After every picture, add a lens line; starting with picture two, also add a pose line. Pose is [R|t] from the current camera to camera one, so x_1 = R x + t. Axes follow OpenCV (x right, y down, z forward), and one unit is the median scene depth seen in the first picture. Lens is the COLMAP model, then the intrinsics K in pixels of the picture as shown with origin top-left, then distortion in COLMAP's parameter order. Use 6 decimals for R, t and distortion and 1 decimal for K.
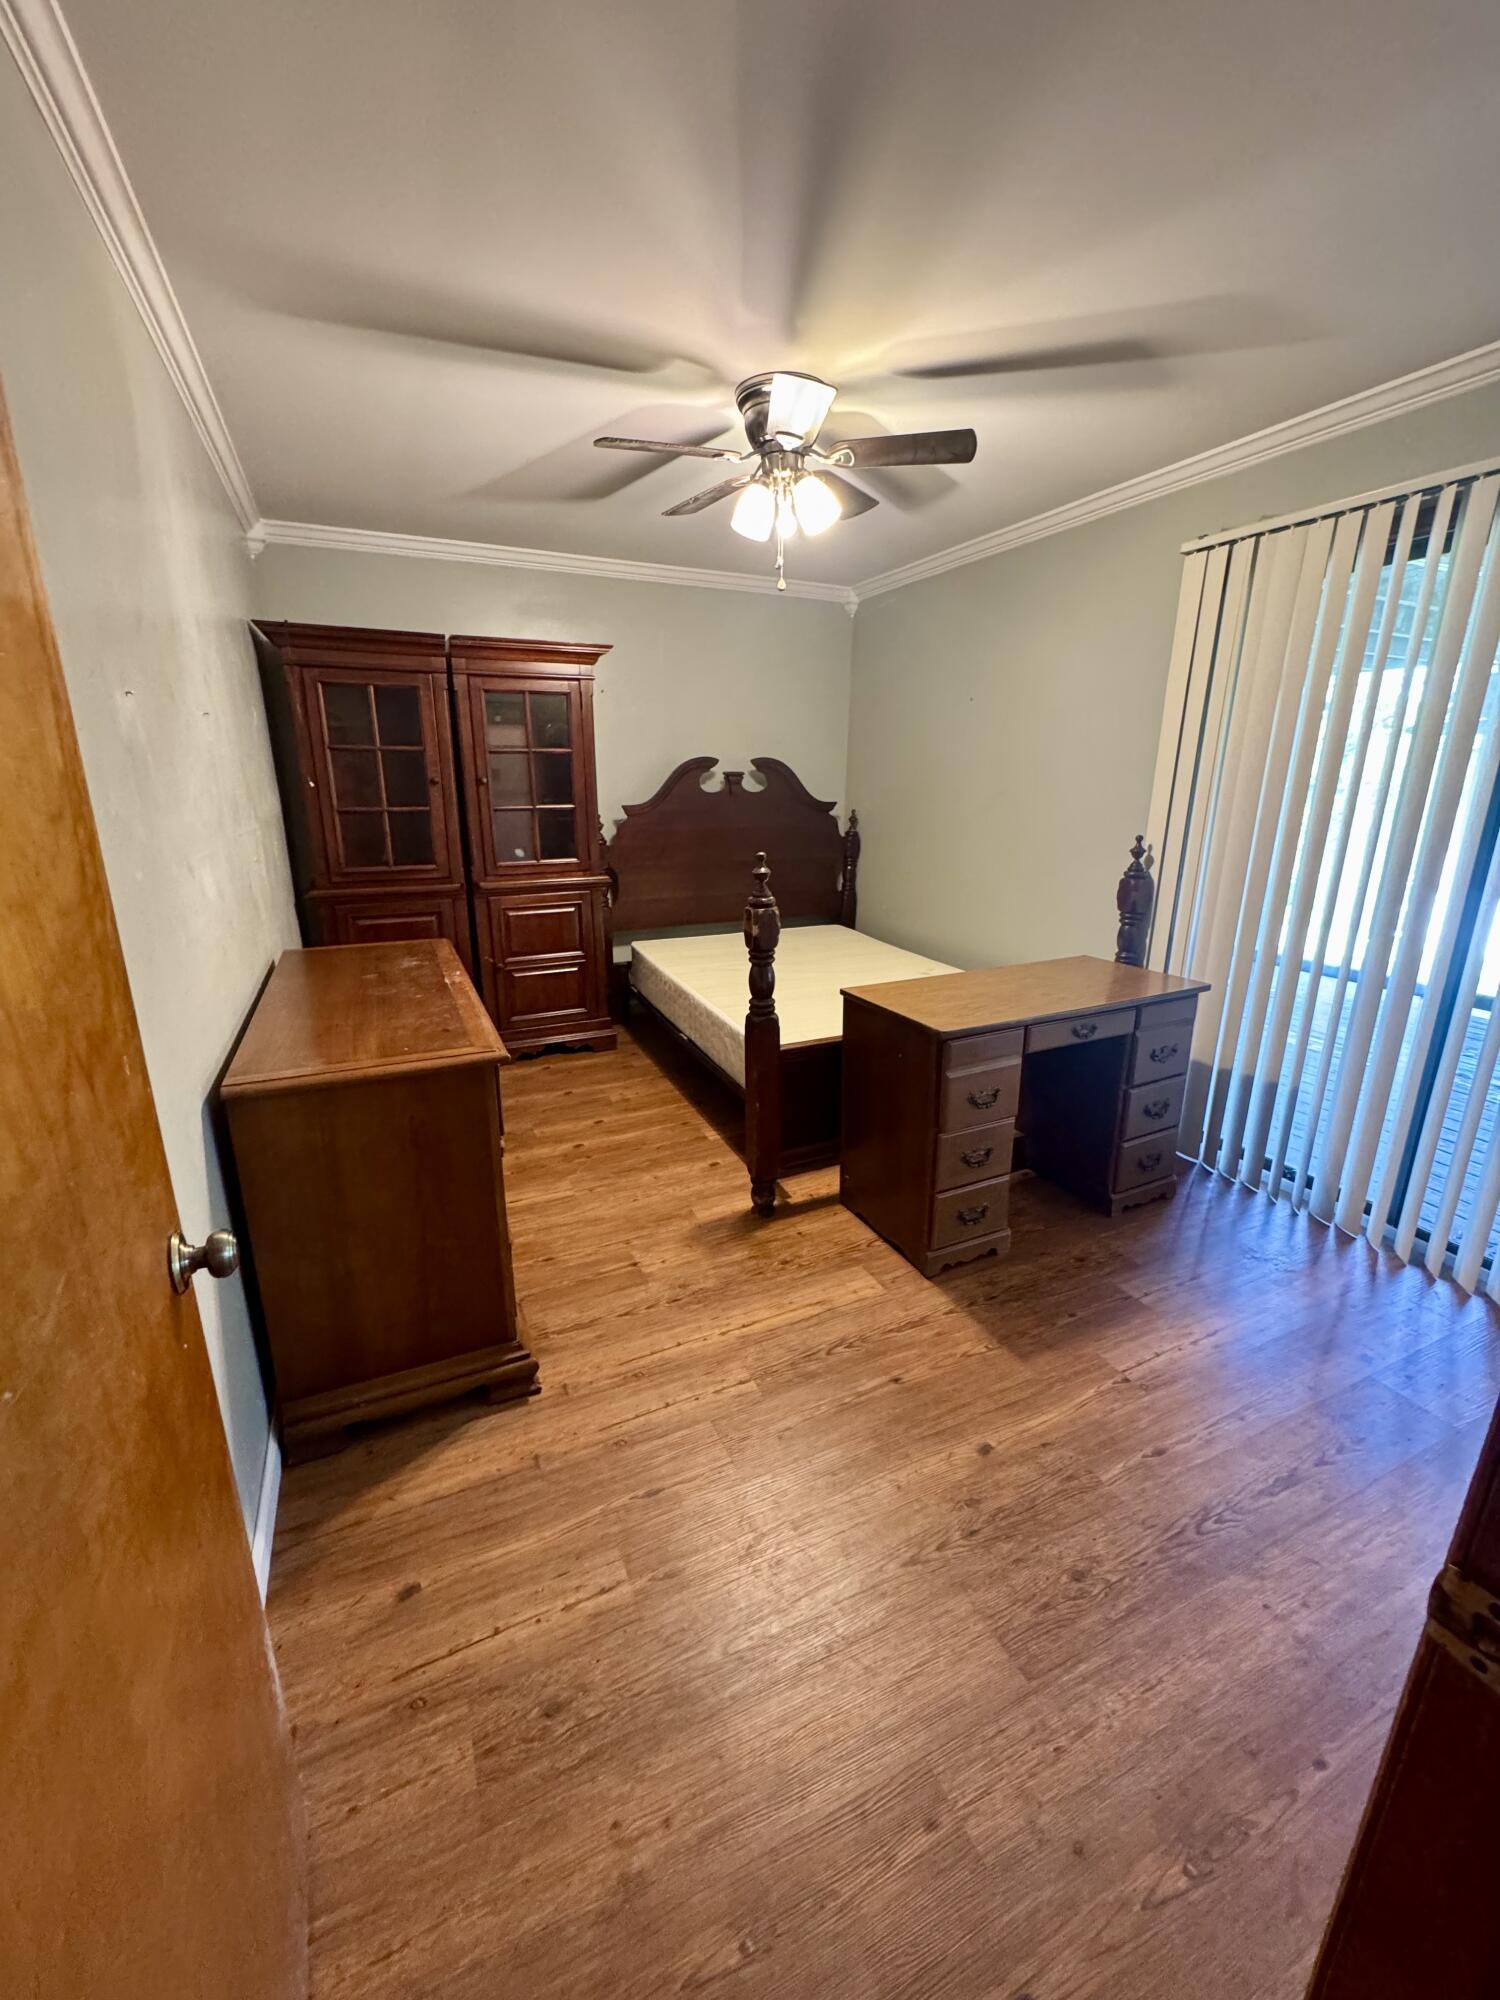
lens RADIAL K [[796.2, 0, 753.5], [0, 796.2, 1000.5], [0, 0, 1]] dist [-0.006353, 0.002159]
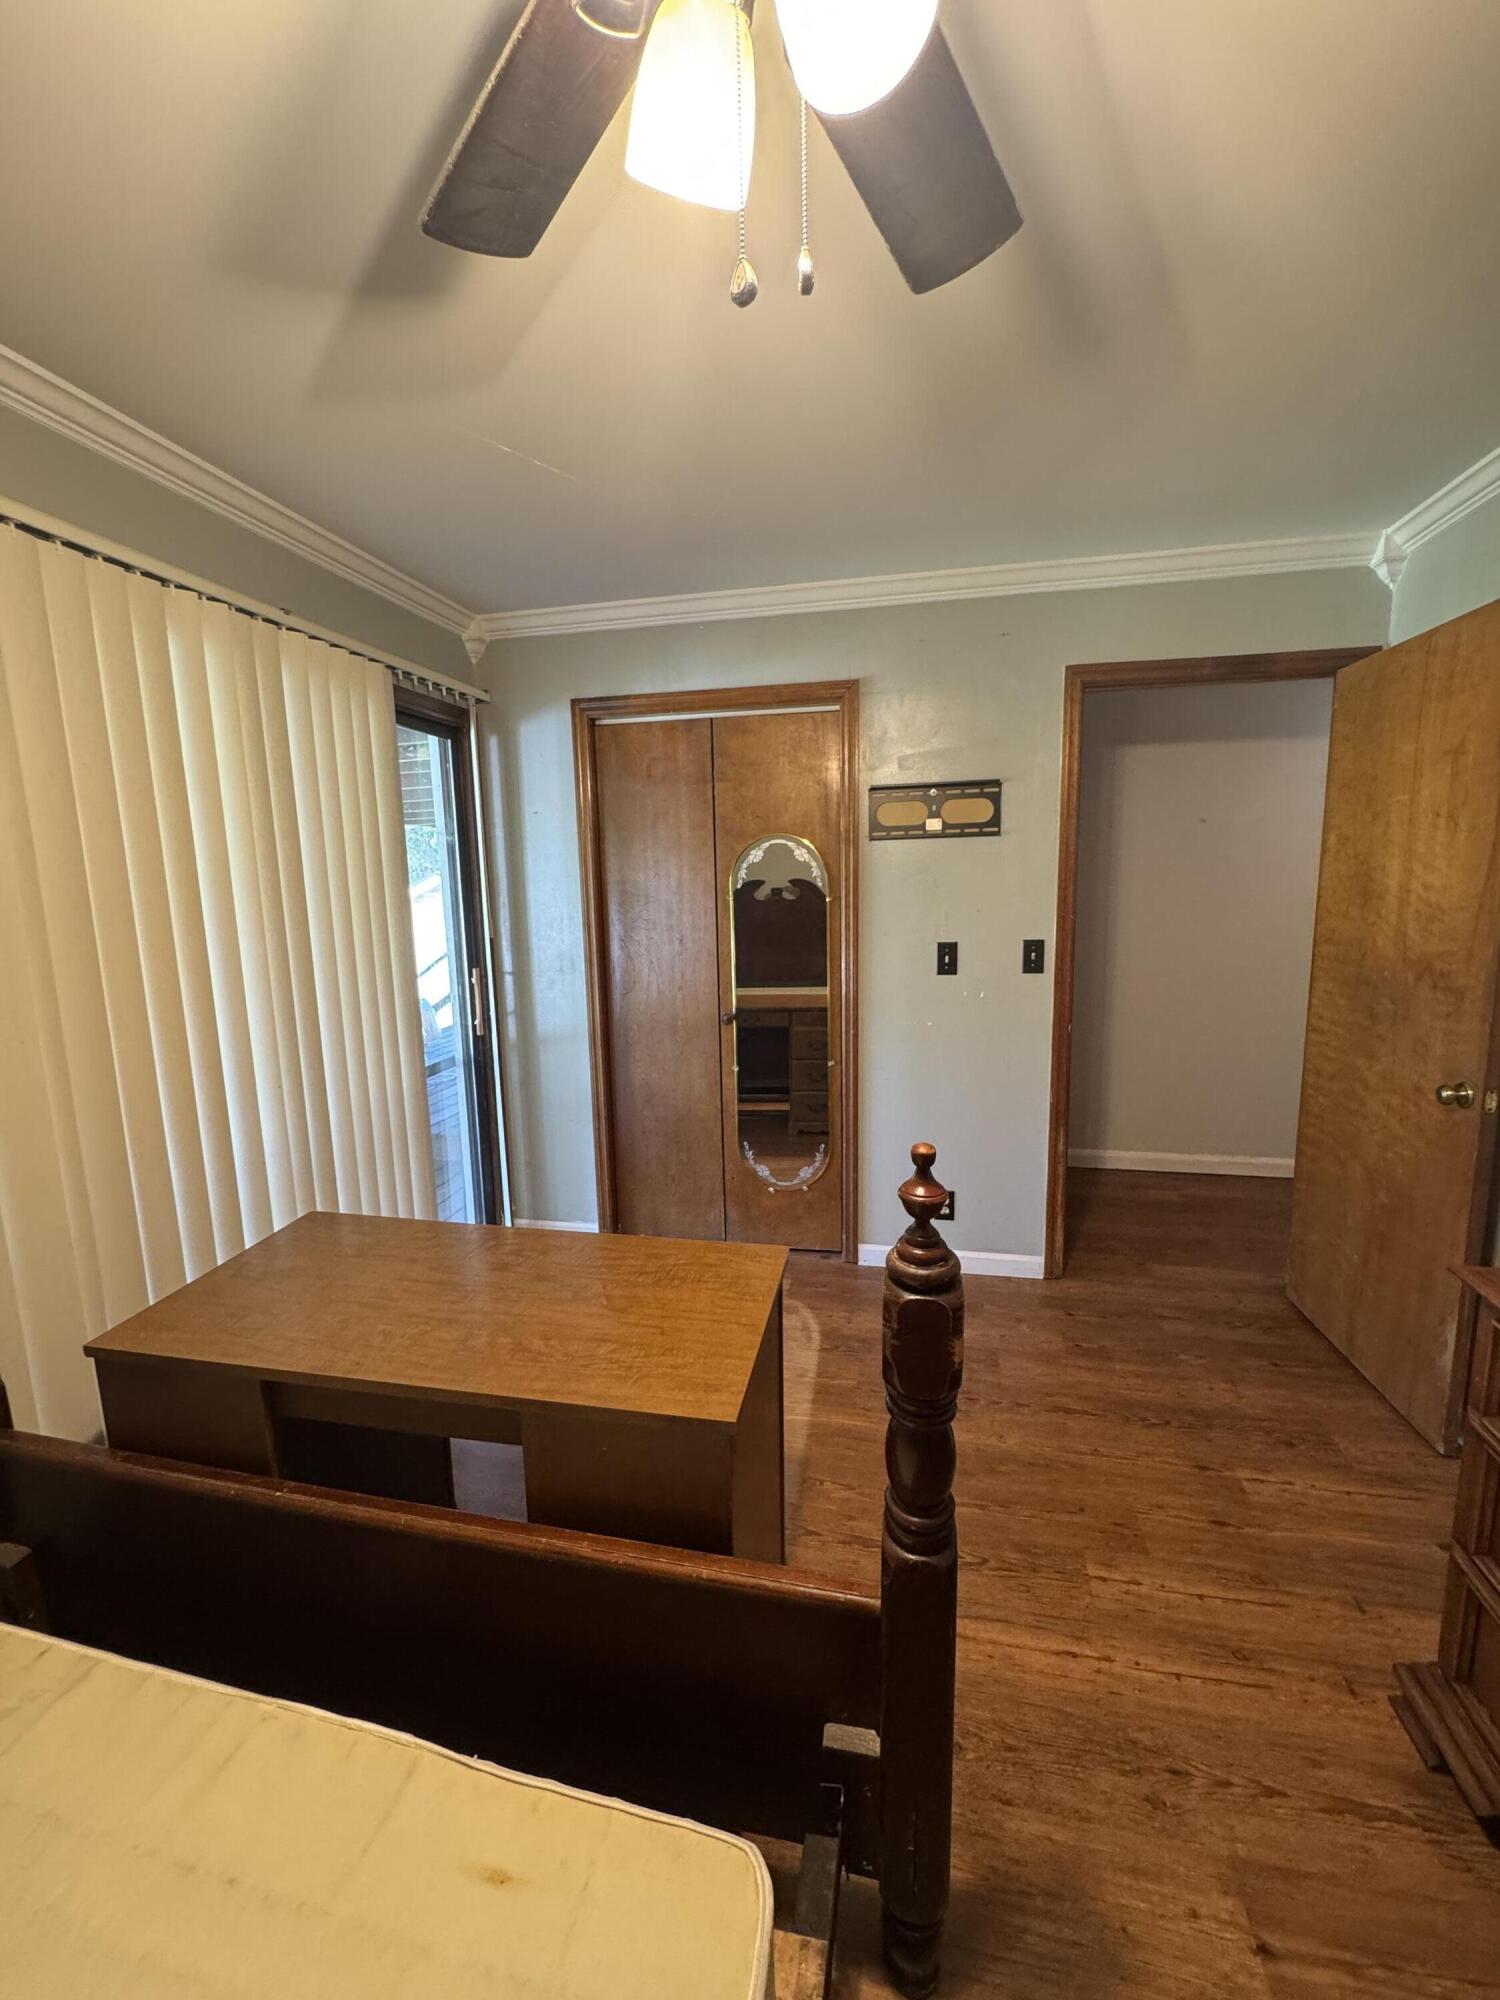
lens RADIAL K [[796.2, 0, 753.5], [0, 796.2, 1000.5], [0, 0, 1]] dist [-0.006353, 0.002159]
pose [[-0.799366, -0.075137, 0.596128, -0.172936], [0.183690, 0.914087, 0.361528, -0.470640], [-0.572077, 0.398496, -0.716888, 1.528774]]
